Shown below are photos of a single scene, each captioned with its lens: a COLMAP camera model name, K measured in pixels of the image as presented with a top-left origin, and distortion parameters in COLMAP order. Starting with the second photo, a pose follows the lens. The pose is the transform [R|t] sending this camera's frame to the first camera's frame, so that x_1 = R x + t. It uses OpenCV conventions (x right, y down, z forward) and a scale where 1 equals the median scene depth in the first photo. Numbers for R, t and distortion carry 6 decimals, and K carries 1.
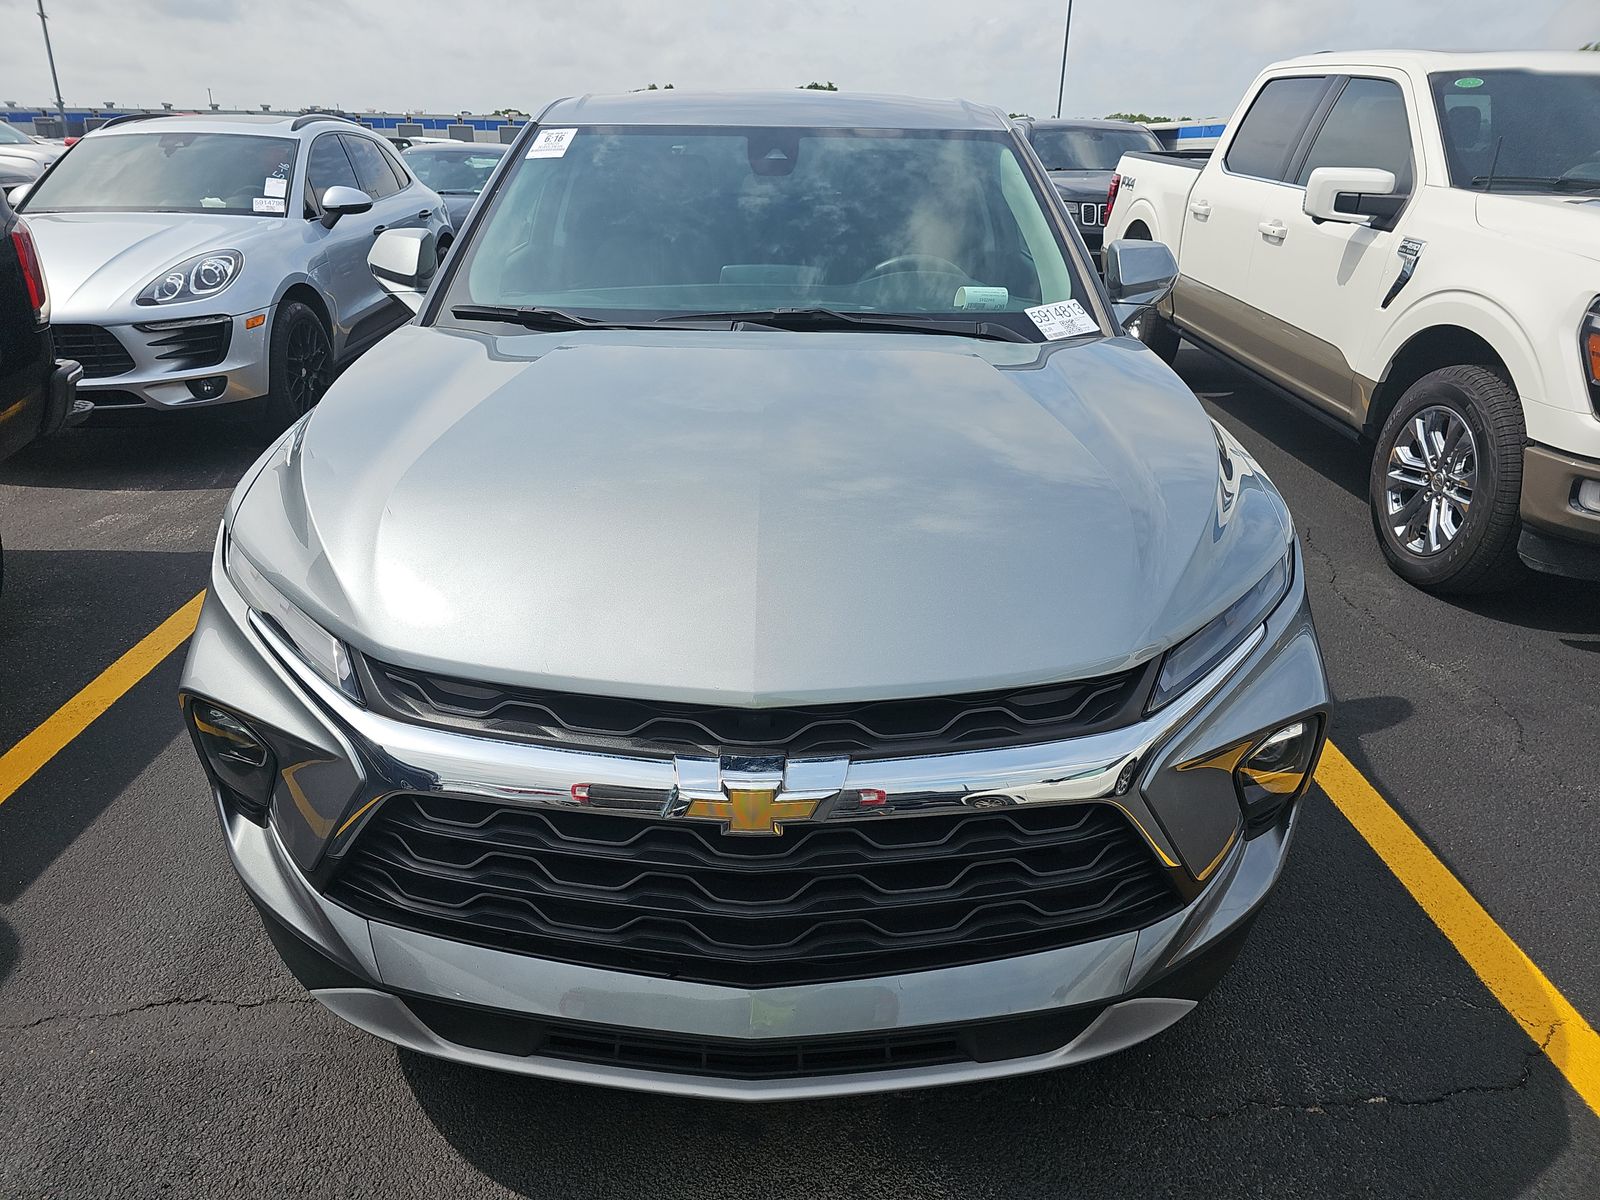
lens RADIAL K [[1082.5, 0, 791.8], [0, 1082.5, 541.5], [0, 0, 1]] dist [0.058738, -0.072297]
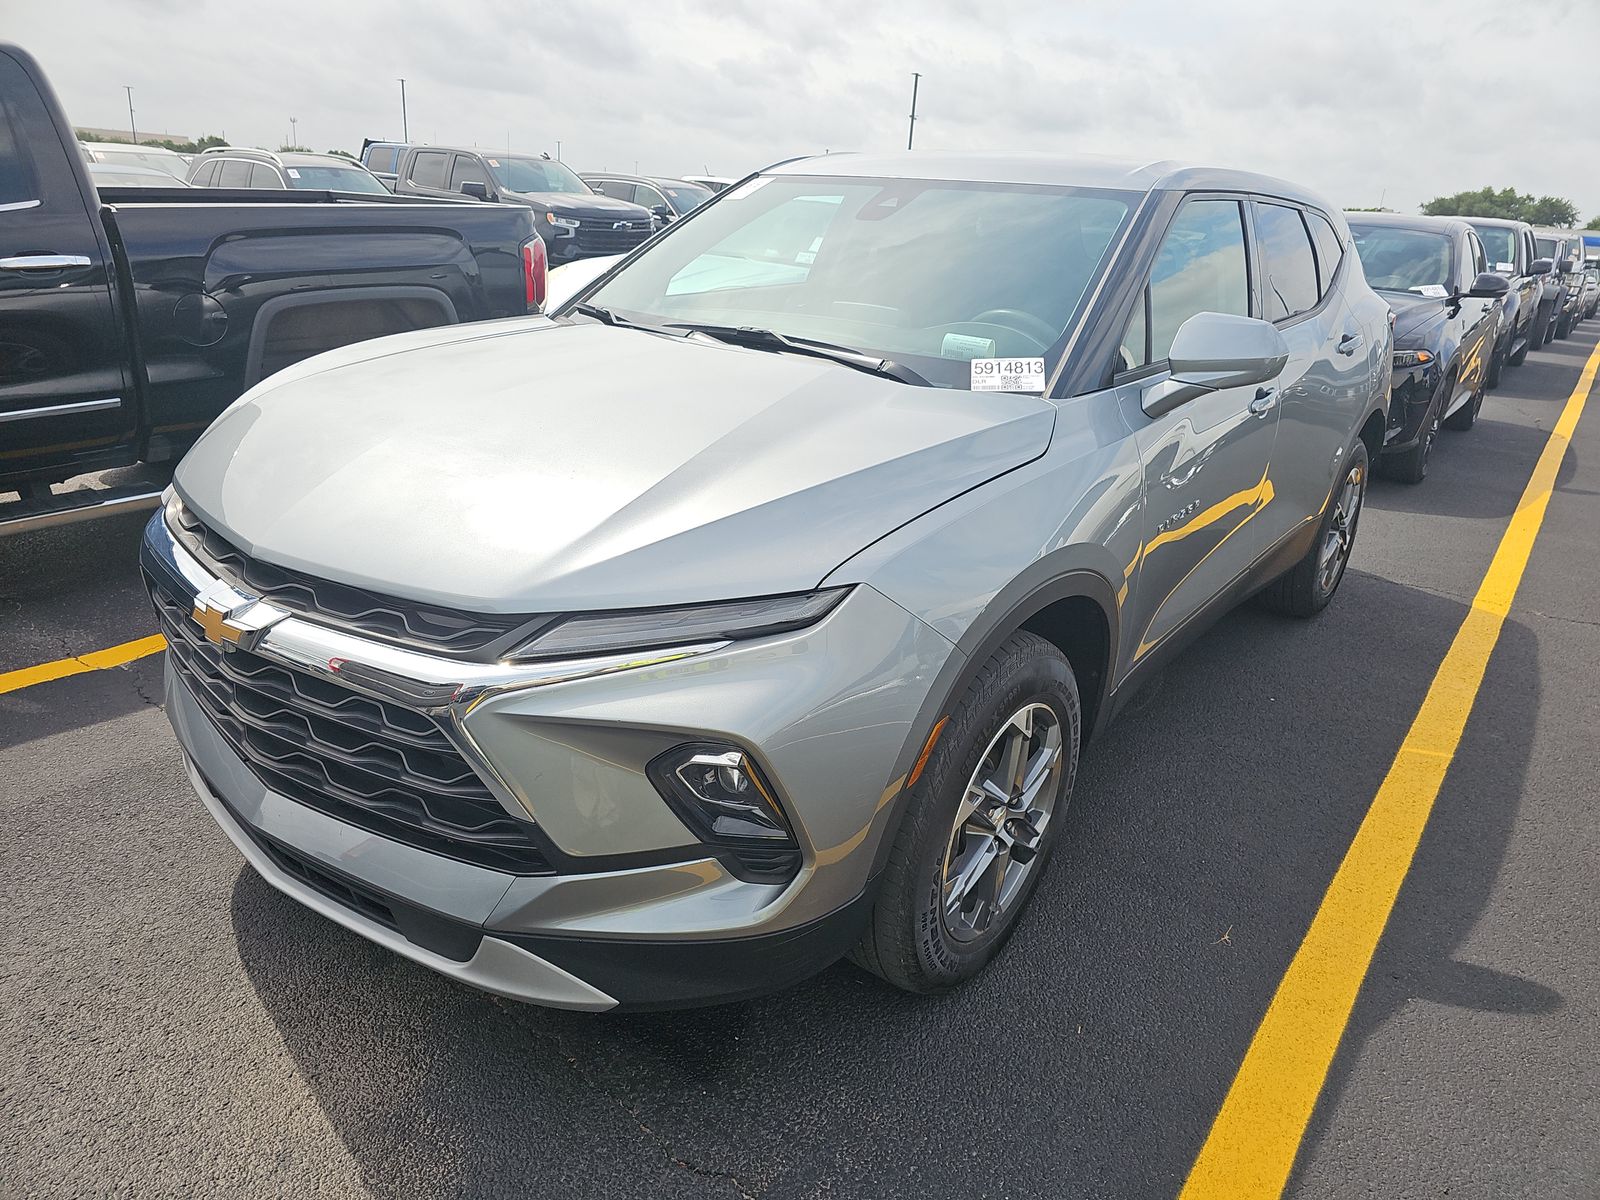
lens RADIAL K [[1082.5, 0, 791.8], [0, 1082.5, 541.5], [0, 0, 1]] dist [0.058738, -0.072297]
pose [[0.800015, 0.213246, -0.560805, 0.699755], [-0.255495, 0.966805, 0.003152, -0.019741], [0.542862, 0.140761, 0.827942, 0.146706]]
